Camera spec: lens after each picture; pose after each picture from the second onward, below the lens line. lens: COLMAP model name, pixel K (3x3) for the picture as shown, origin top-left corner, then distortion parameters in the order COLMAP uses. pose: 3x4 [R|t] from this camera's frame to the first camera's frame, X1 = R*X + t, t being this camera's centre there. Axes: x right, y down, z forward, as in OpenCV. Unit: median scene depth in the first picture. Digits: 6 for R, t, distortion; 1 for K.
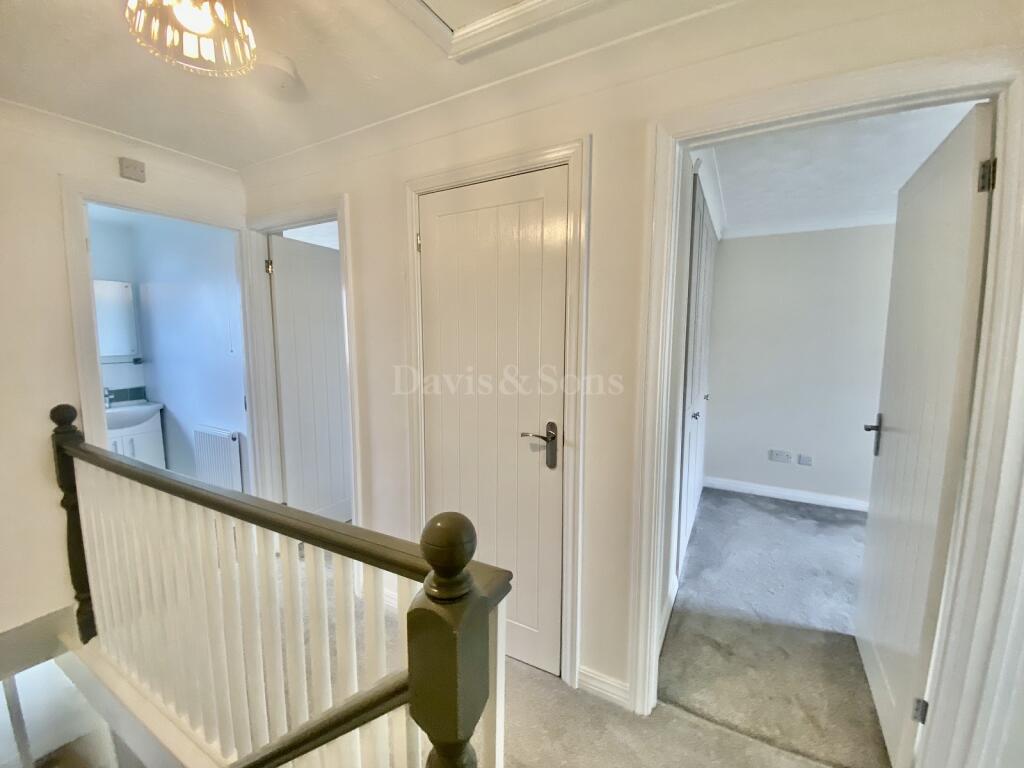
lens RADIAL K [[418.0, 0, 506.4], [0, 418.0, 385.0], [0, 0, 1]] dist [0.046671, -0.029434]
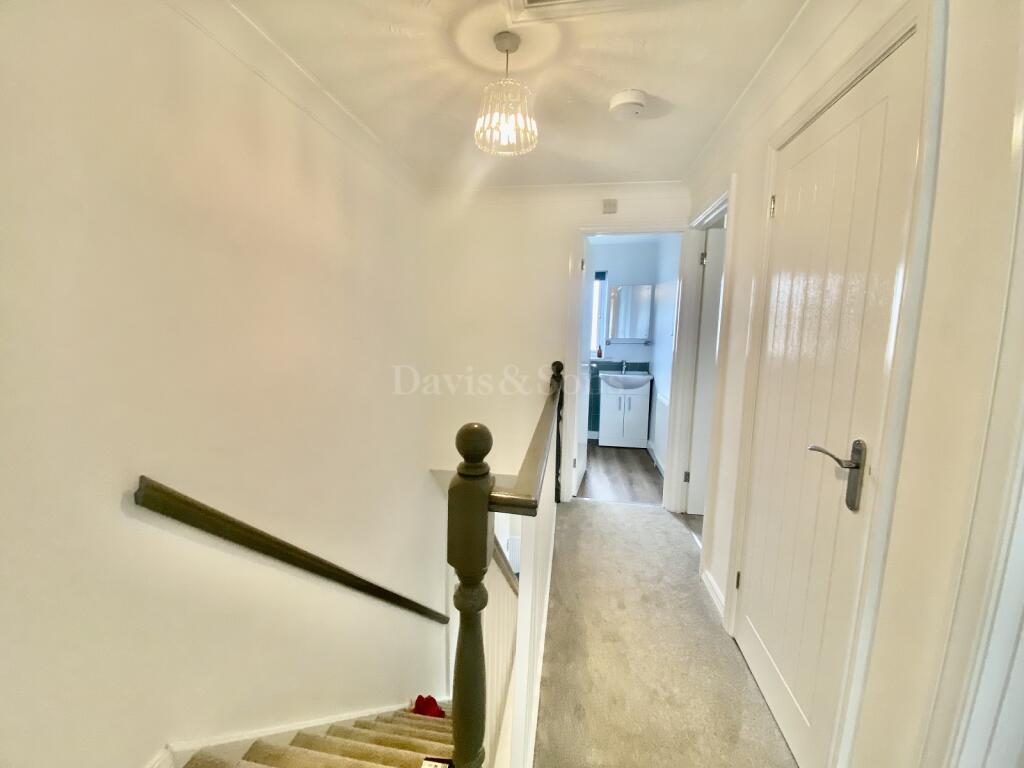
lens RADIAL K [[418.0, 0, 506.4], [0, 418.0, 385.0], [0, 0, 1]] dist [0.046671, -0.029434]
pose [[0.362308, 0.130353, -0.922898, 0.323023], [-0.114591, 0.988890, 0.094688, 0.000631], [0.924987, 0.071449, 0.373220, 0.140700]]
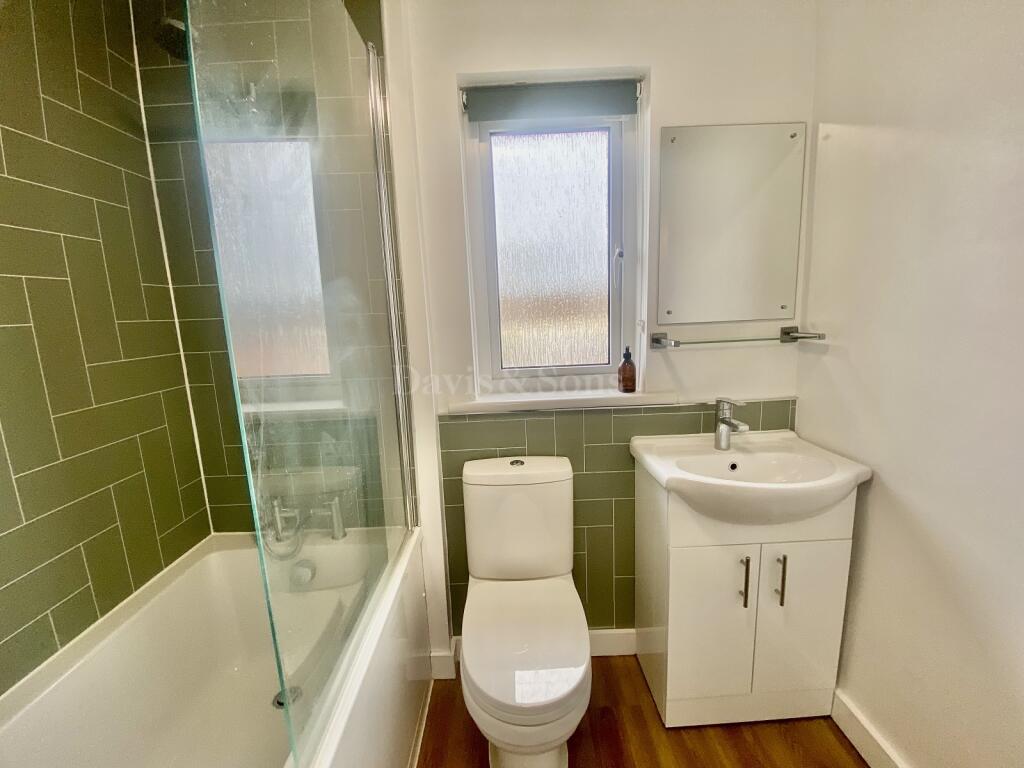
lens RADIAL K [[418.0, 0, 506.4], [0, 418.0, 385.0], [0, 0, 1]] dist [0.046671, -0.029434]
pose [[0.515765, 0.121107, -0.848127, -0.959824], [-0.056116, 0.992608, 0.107613, -0.054792], [0.854890, -0.007910, 0.518749, 0.825351]]
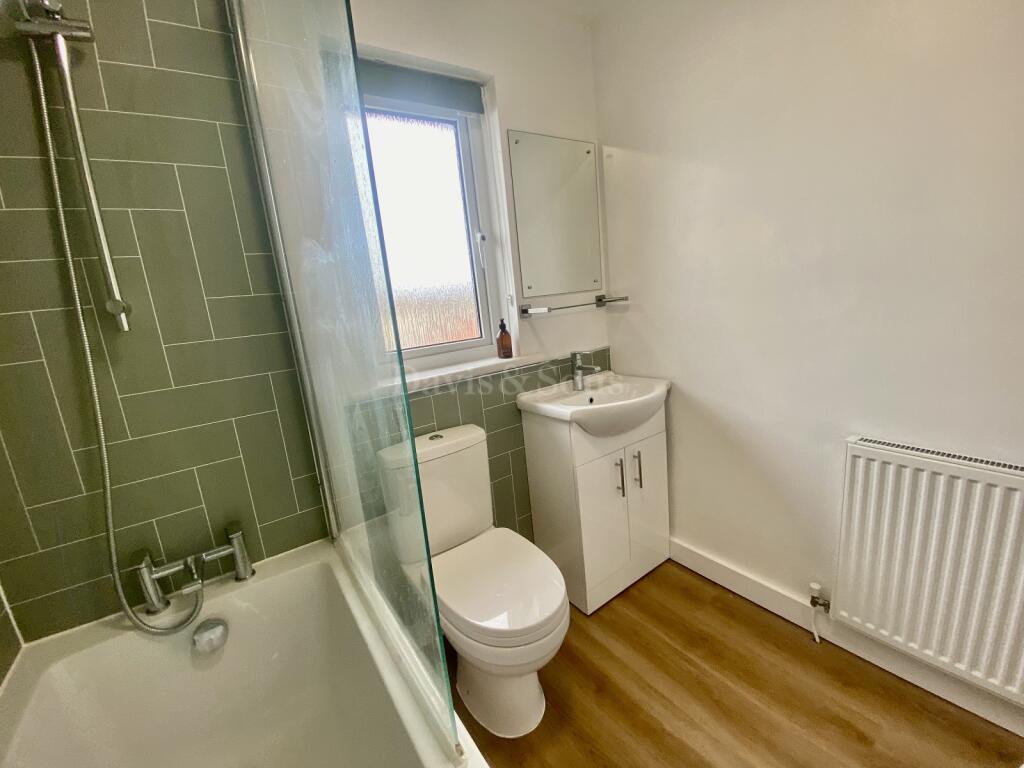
lens RADIAL K [[418.0, 0, 506.4], [0, 418.0, 385.0], [0, 0, 1]] dist [0.046671, -0.029434]
pose [[0.897935, -0.000985, -0.440127, -1.073889], [0.054528, 0.992542, 0.109026, -0.021252], [0.436737, -0.121898, 0.891292, 0.662642]]
